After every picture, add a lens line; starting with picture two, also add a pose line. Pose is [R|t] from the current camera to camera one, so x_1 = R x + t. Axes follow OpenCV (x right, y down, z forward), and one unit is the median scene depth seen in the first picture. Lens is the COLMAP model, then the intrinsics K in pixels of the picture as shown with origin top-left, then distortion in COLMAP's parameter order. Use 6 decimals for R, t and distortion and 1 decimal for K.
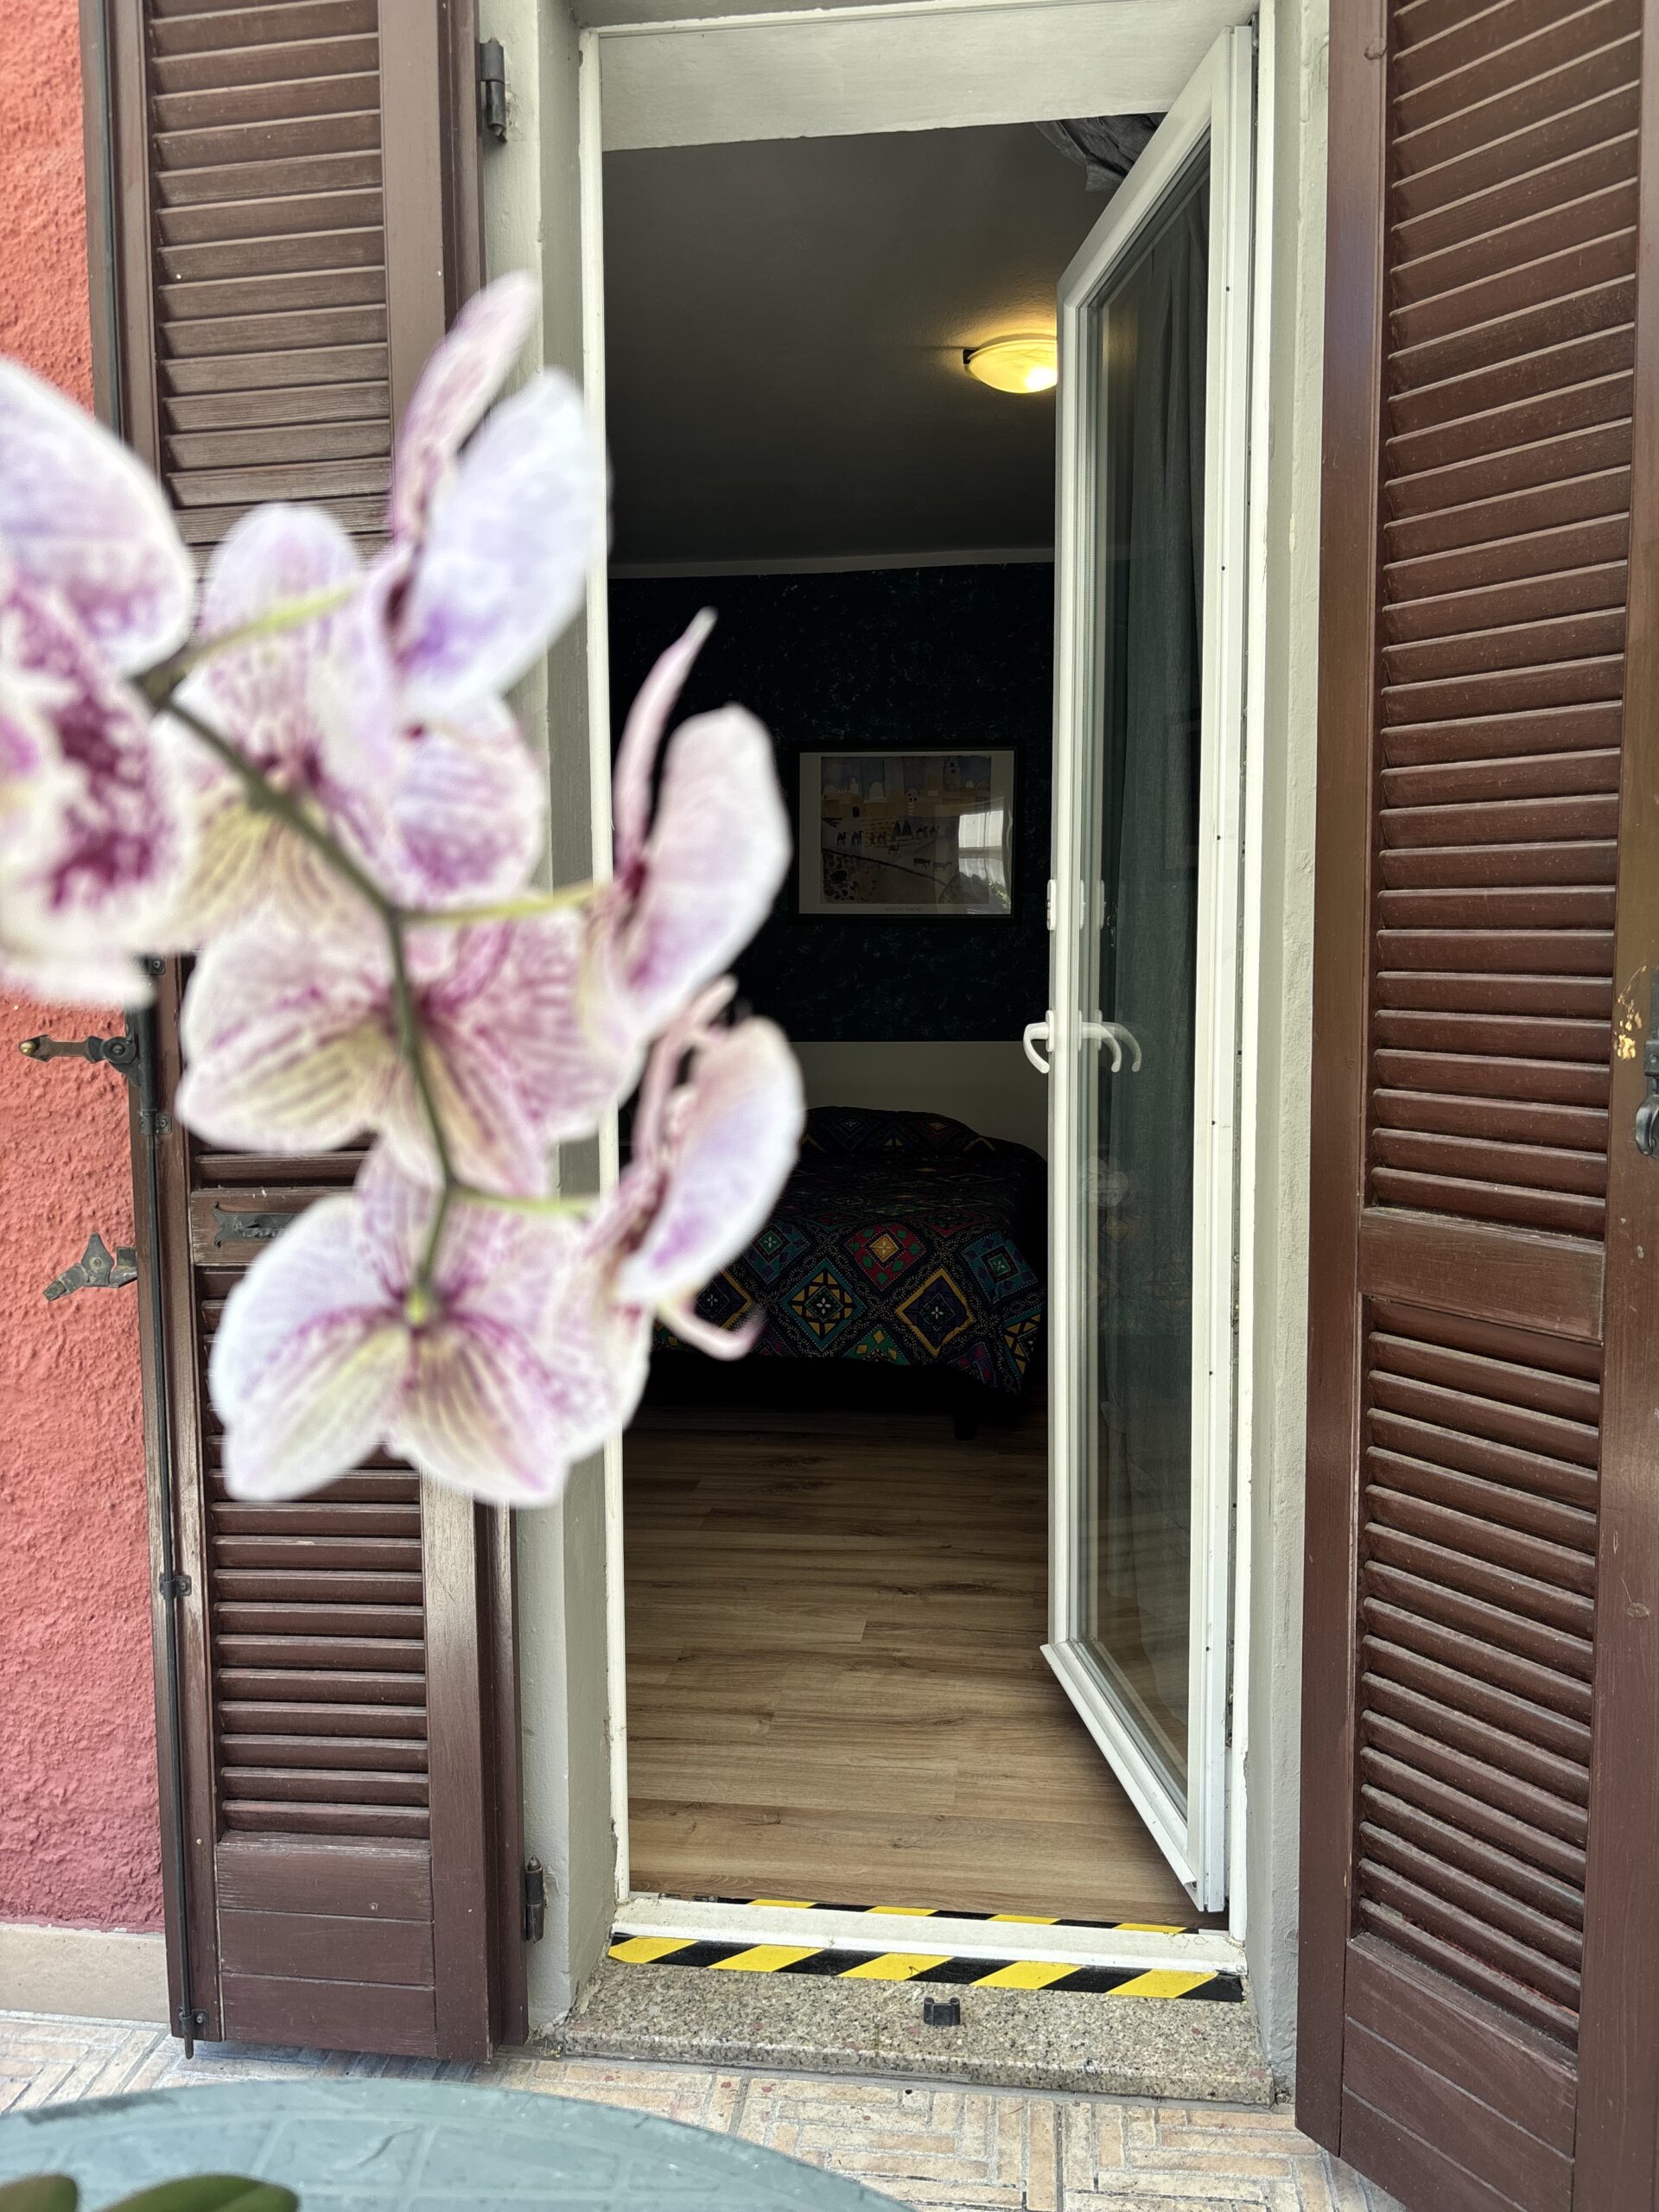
lens RADIAL K [[1680.6, 0, 840.8], [0, 1680.6, 1121.0], [0, 0, 1]] dist [0.033634, -0.037906]
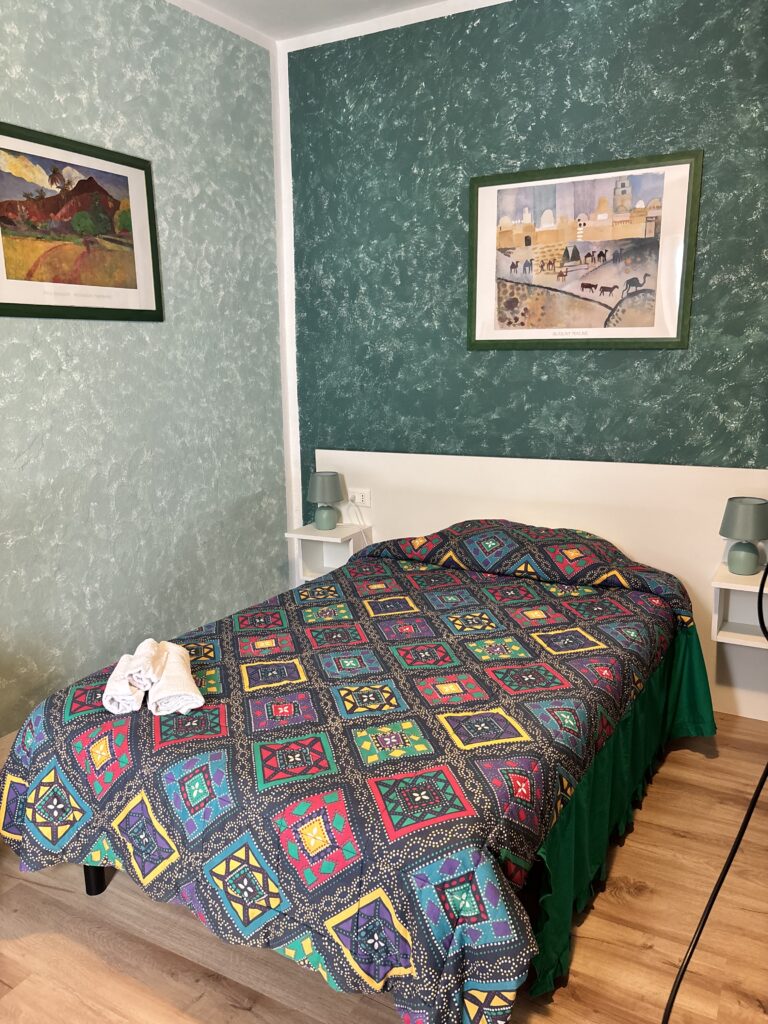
lens RADIAL K [[778.0, 0, 386.3], [0, 778.0, 503.4], [0, 0, 1]] dist [0.033634, -0.037906]
pose [[0.924333, 0.064974, -0.376014, 0.127220], [-0.020693, 0.992482, 0.120629, -0.081120], [0.381024, -0.103721, 0.918729, 0.521581]]
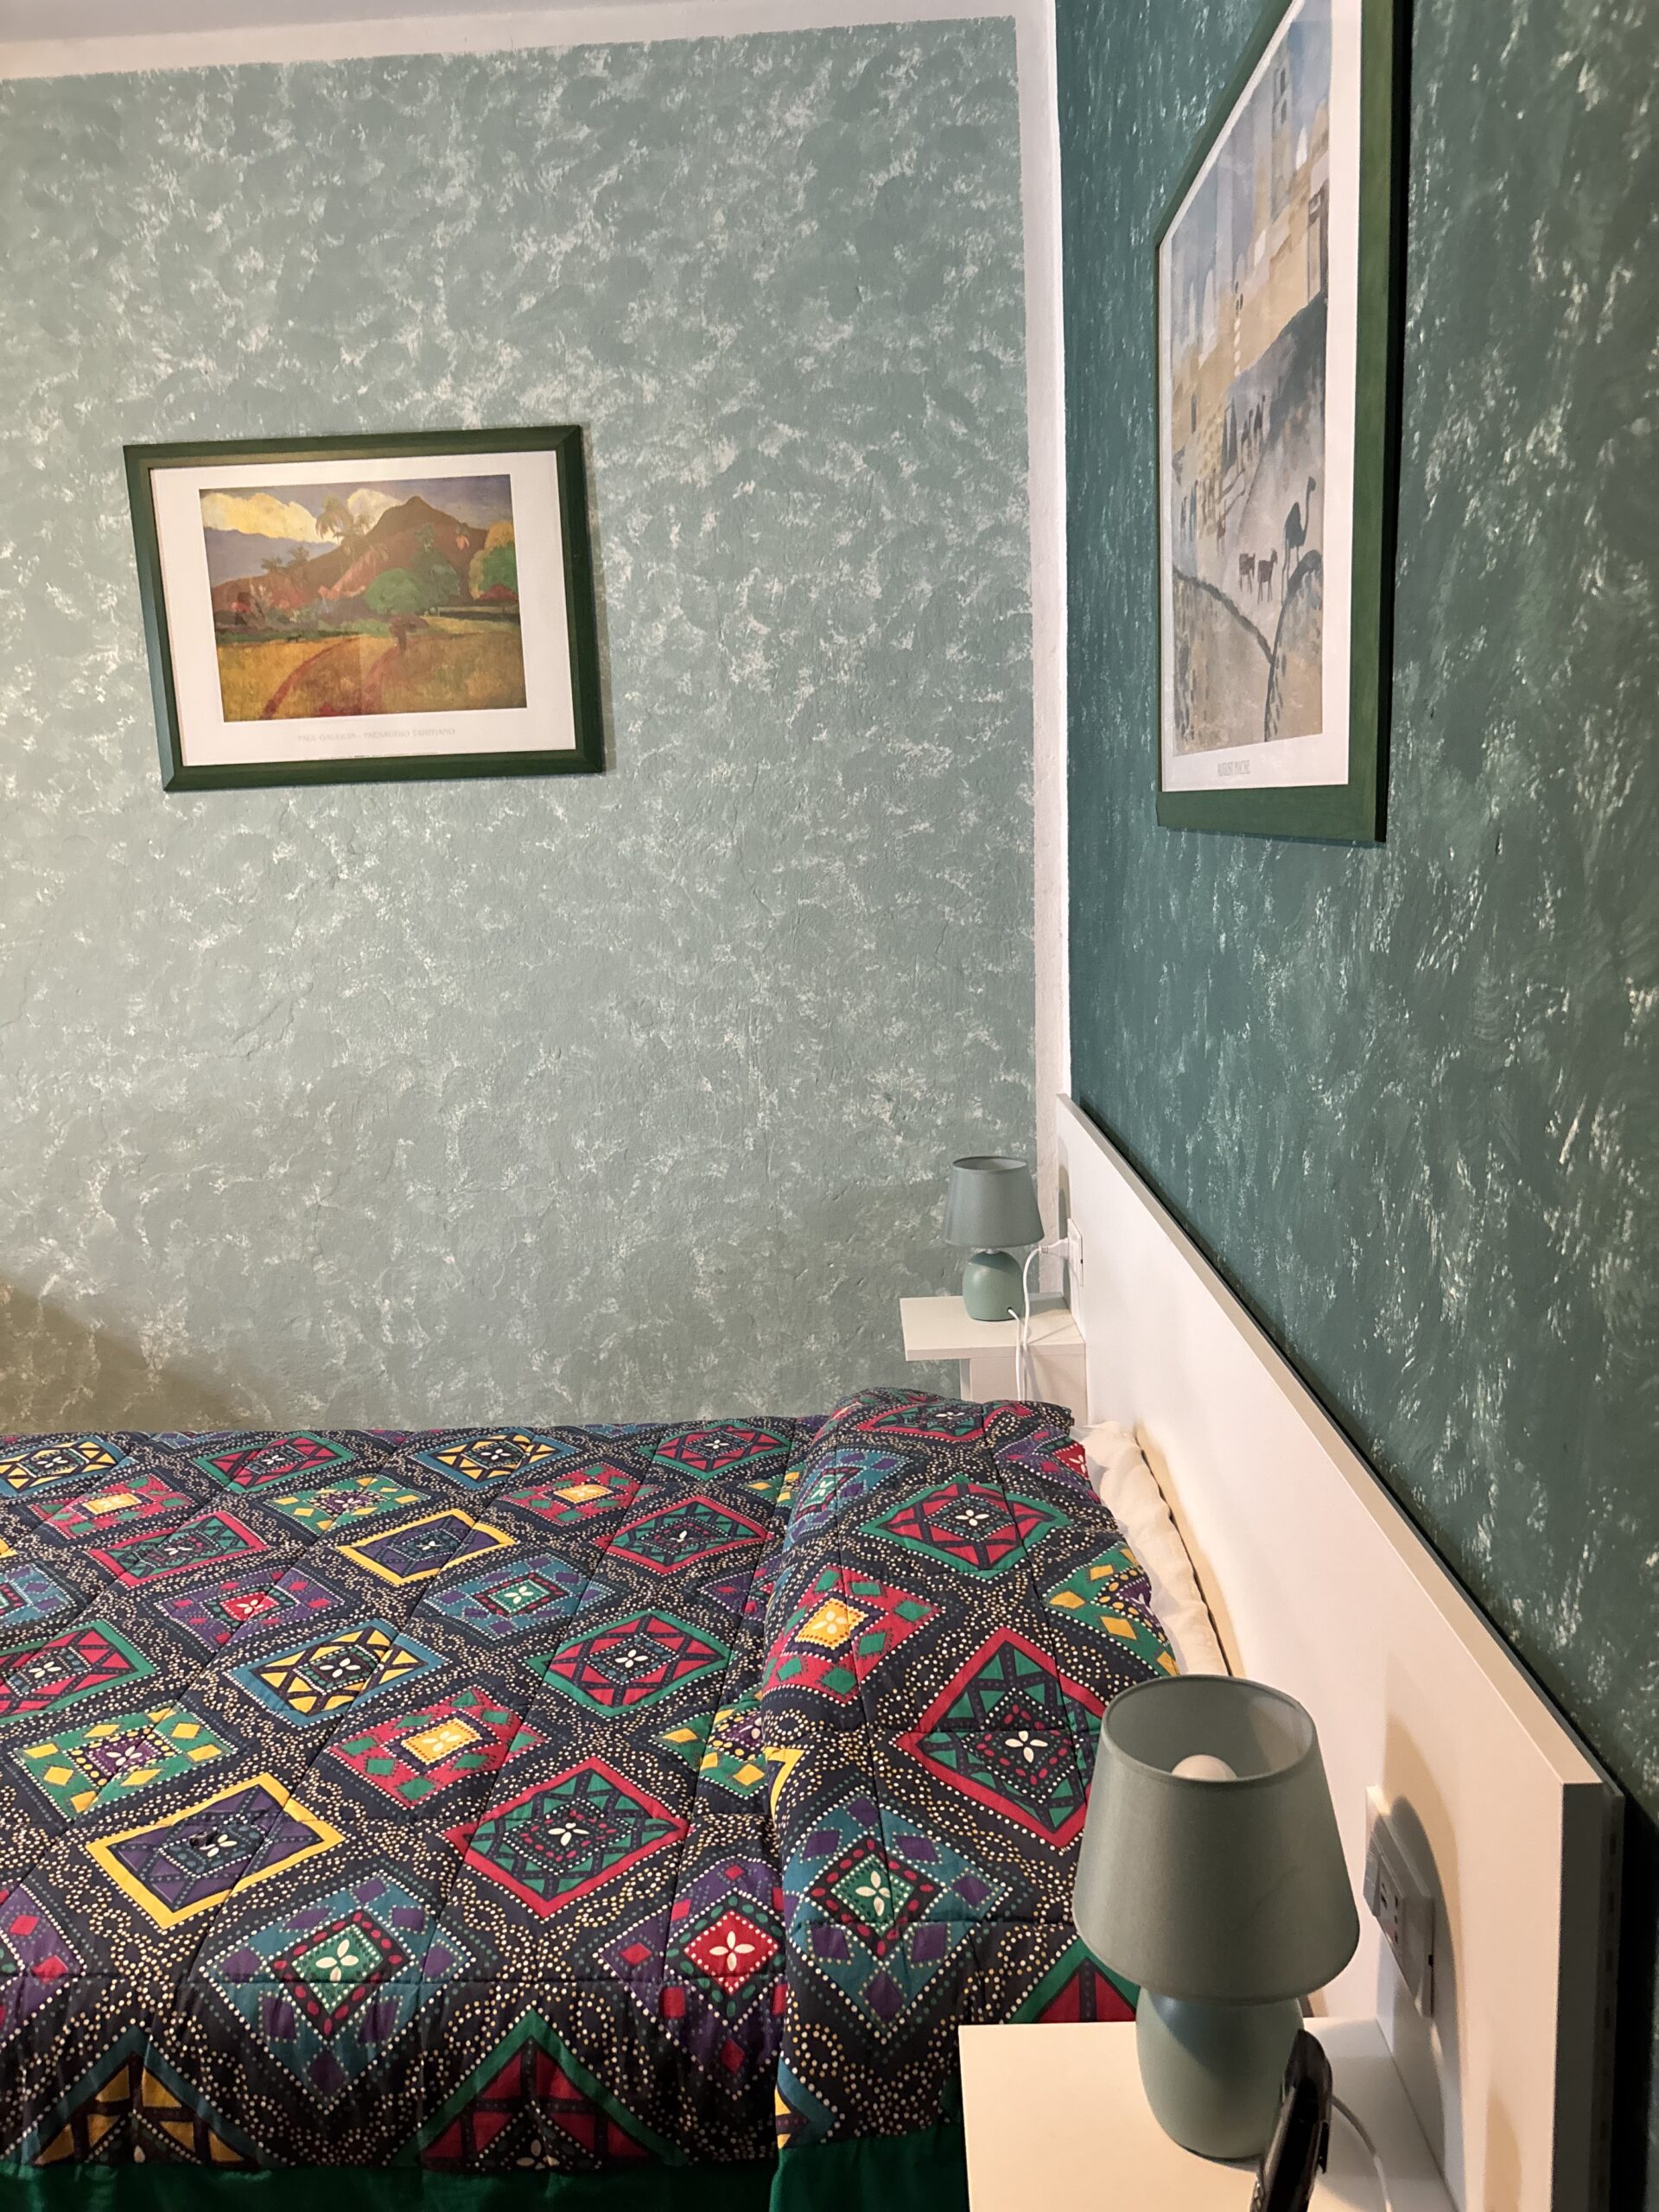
lens RADIAL K [[1680.6, 0, 845.1], [0, 1680.6, 1100.6], [0, 0, 1]] dist [0.033634, -0.037906]
pose [[0.103053, 0.164295, -0.981013, 0.311393], [-0.039918, 0.986153, 0.160962, -0.122724], [0.993875, 0.022573, 0.108184, 0.979166]]
